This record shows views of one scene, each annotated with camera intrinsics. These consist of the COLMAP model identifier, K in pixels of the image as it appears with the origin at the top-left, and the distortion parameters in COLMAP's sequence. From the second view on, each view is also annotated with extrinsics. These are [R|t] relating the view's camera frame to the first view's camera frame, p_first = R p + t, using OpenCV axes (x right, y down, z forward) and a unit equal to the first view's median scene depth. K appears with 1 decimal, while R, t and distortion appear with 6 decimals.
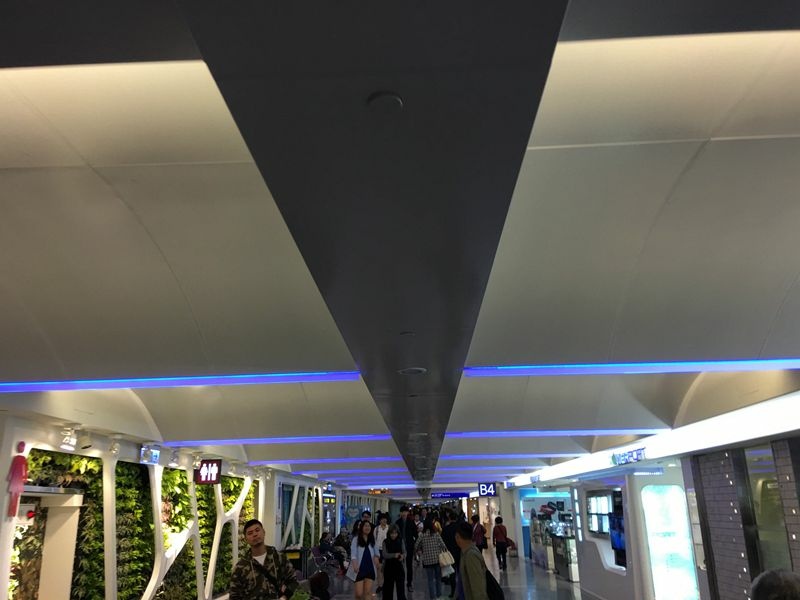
lens RADIAL K [[677.2, 0, 398.7], [0, 677.2, 296.7], [0, 0, 1]] dist [0.070577, 0.001834]
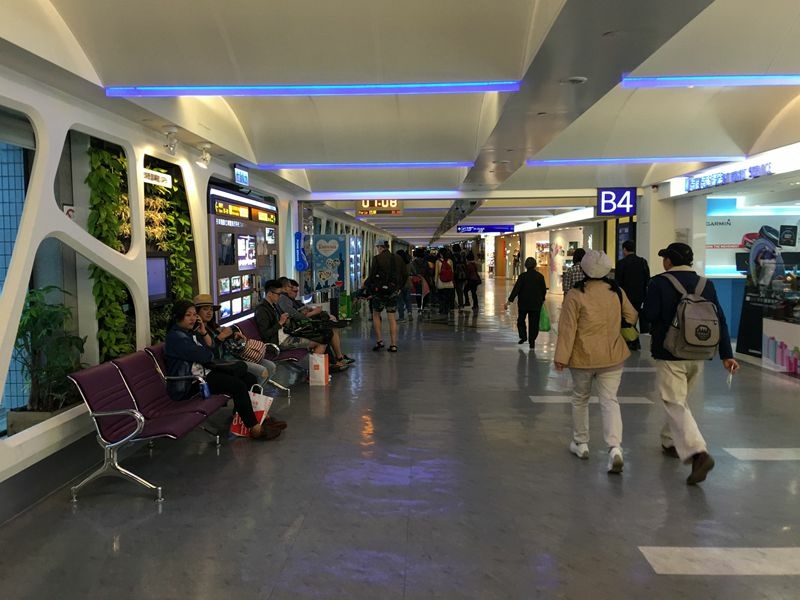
lens RADIAL K [[677.2, 0, 400.2], [0, 677.2, 298.9], [0, 0, 1]] dist [0.070577, 0.001834]
pose [[0.999923, 0.011454, 0.004788, -0.016010], [-0.012410, 0.931958, 0.362353, 0.179915], [-0.000312, -0.362385, 0.932029, 0.551810]]
